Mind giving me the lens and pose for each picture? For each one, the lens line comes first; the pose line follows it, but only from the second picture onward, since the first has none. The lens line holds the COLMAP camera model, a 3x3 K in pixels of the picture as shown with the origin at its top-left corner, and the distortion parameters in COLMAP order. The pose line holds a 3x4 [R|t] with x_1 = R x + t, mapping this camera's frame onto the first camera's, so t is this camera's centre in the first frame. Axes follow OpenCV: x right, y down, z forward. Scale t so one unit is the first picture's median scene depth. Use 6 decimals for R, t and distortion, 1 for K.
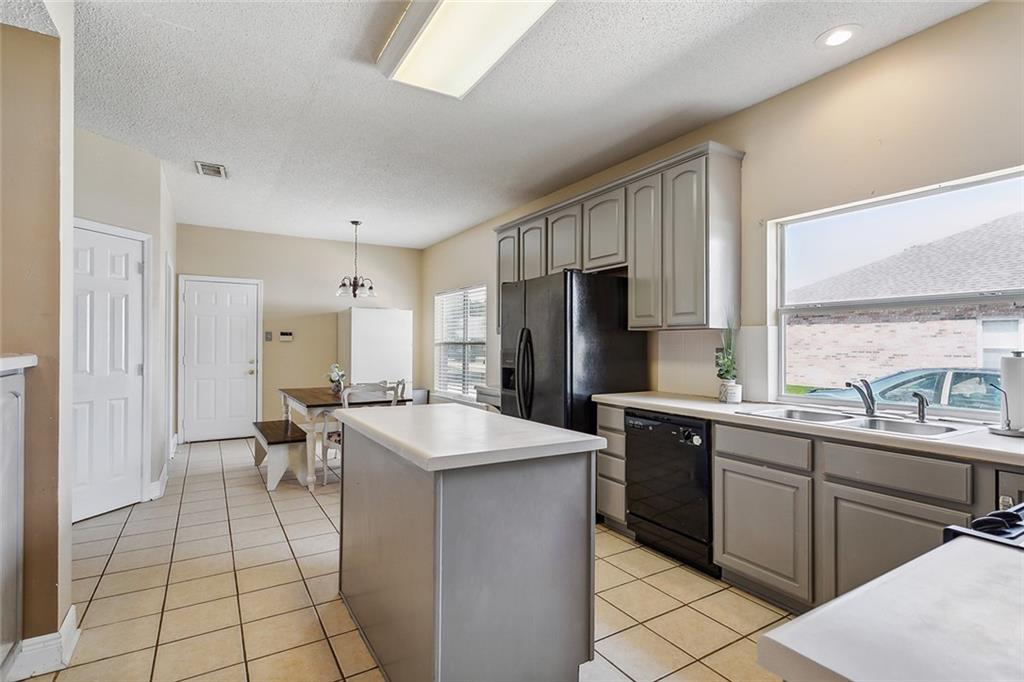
lens RADIAL K [[500.8, 0, 513.3], [0, 500.8, 340.2], [0, 0, 1]] dist [-0.002019, 0.001247]
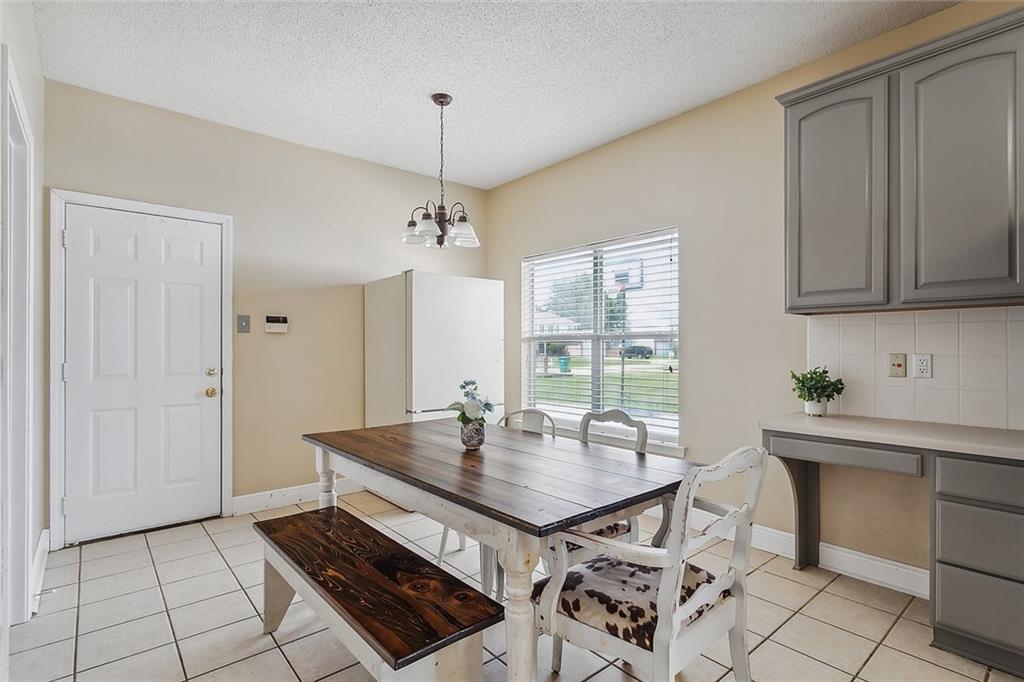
lens RADIAL K [[500.8, 0, 513.6], [0, 500.8, 344.5], [0, 0, 1]] dist [-0.002019, 0.001247]
pose [[0.988537, -0.002855, 0.150953, -0.289724], [0.002467, 0.999993, 0.002760, 0.013391], [-0.150960, -0.002356, 0.988537, 0.439001]]
